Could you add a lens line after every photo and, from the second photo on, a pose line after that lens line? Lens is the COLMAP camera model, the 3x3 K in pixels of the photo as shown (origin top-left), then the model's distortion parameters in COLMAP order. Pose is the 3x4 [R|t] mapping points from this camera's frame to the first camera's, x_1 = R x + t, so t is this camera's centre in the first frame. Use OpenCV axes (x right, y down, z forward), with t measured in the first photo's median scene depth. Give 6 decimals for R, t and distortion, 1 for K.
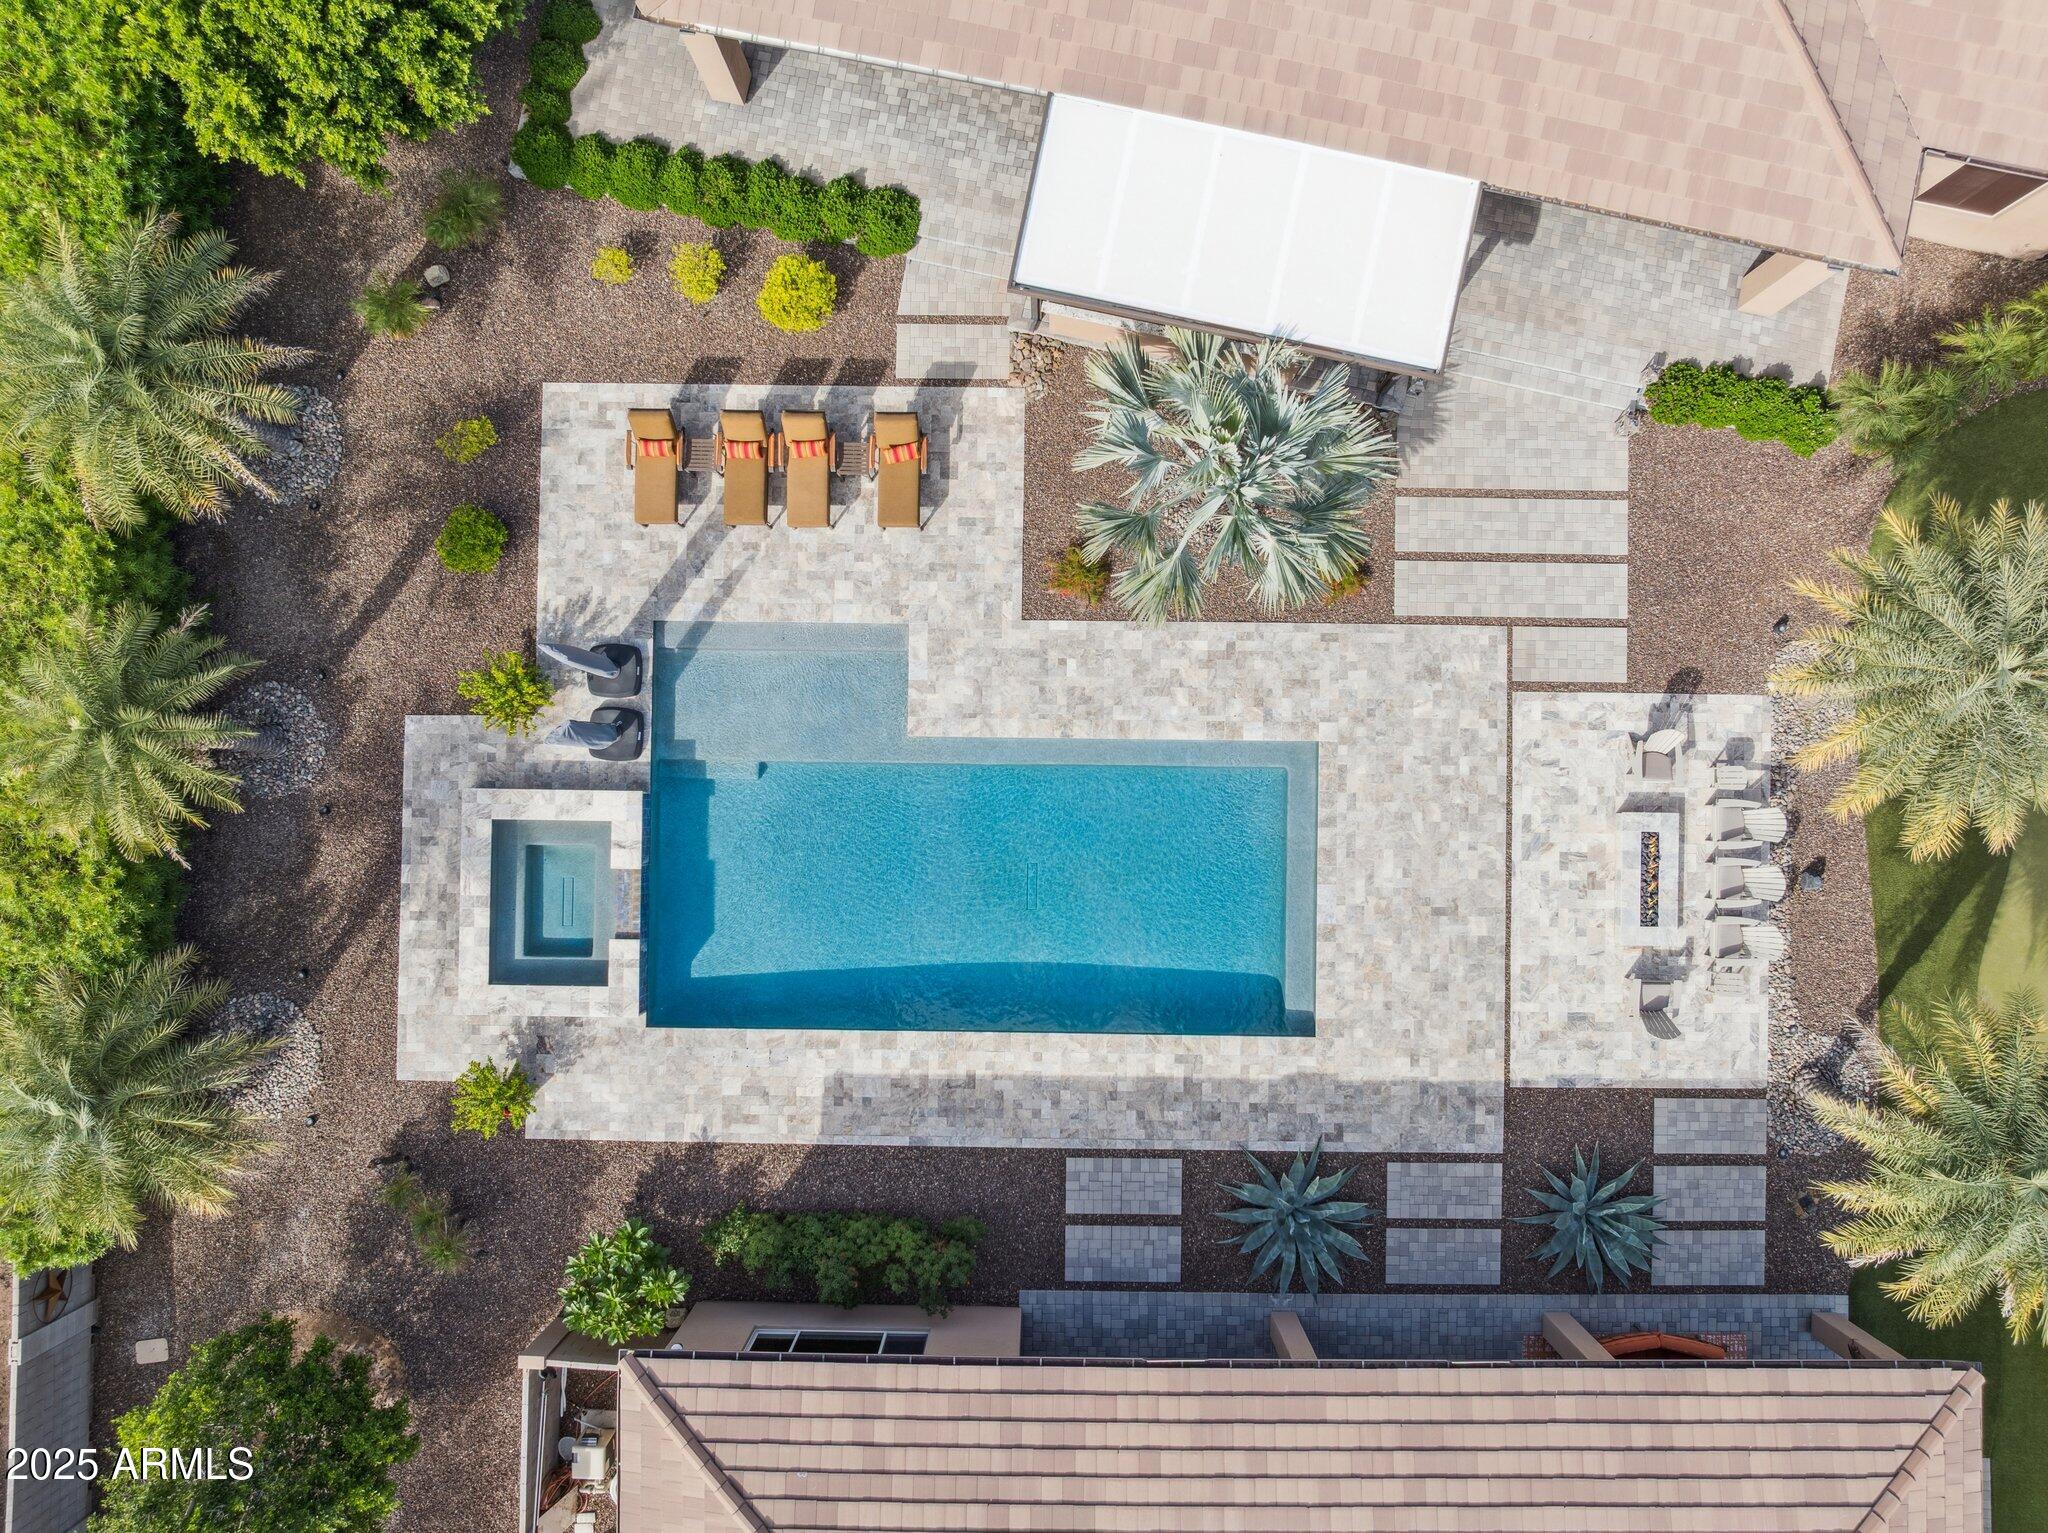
lens RADIAL K [[1418.3, 0, 1024.0], [0, 1418.3, 766.5], [0, 0, 1]] dist [-0.060453, -0.001333]
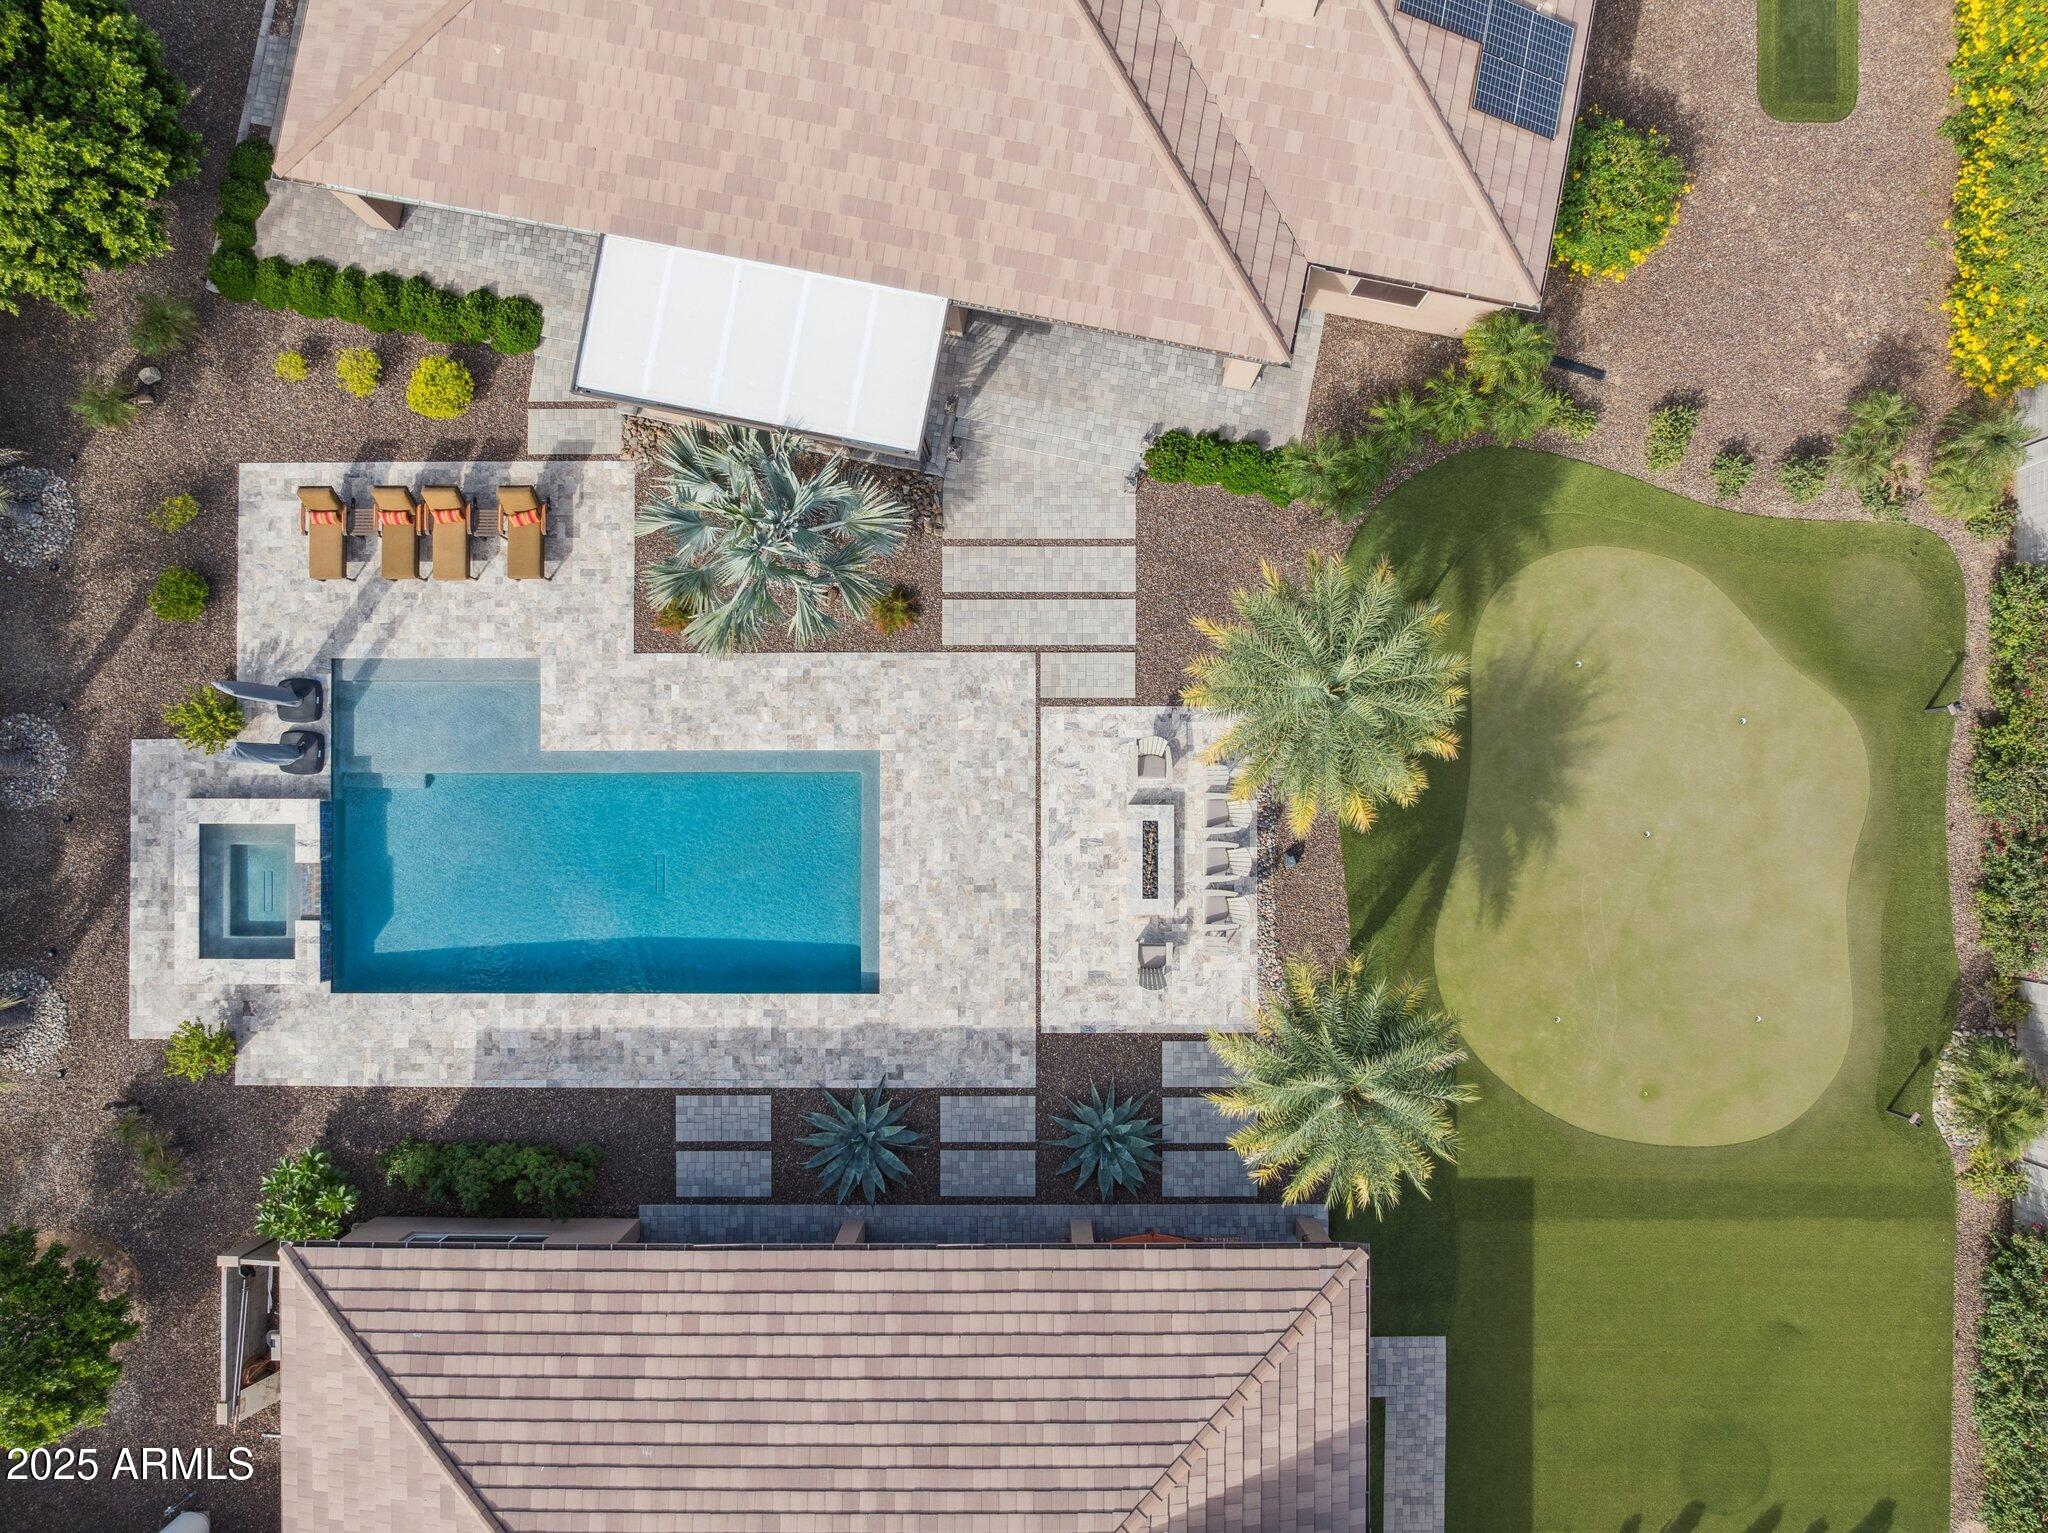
lens RADIAL K [[1443.7, 0, 1025.2], [0, 1443.7, 793.6], [0, 0, 1]] dist [-0.078489, 0.018637]
pose [[0.999483, -0.014134, 0.028863, 0.299715], [0.013727, 0.999804, 0.014276, 0.003701], [-0.029059, -0.013873, 0.999481, -0.239599]]
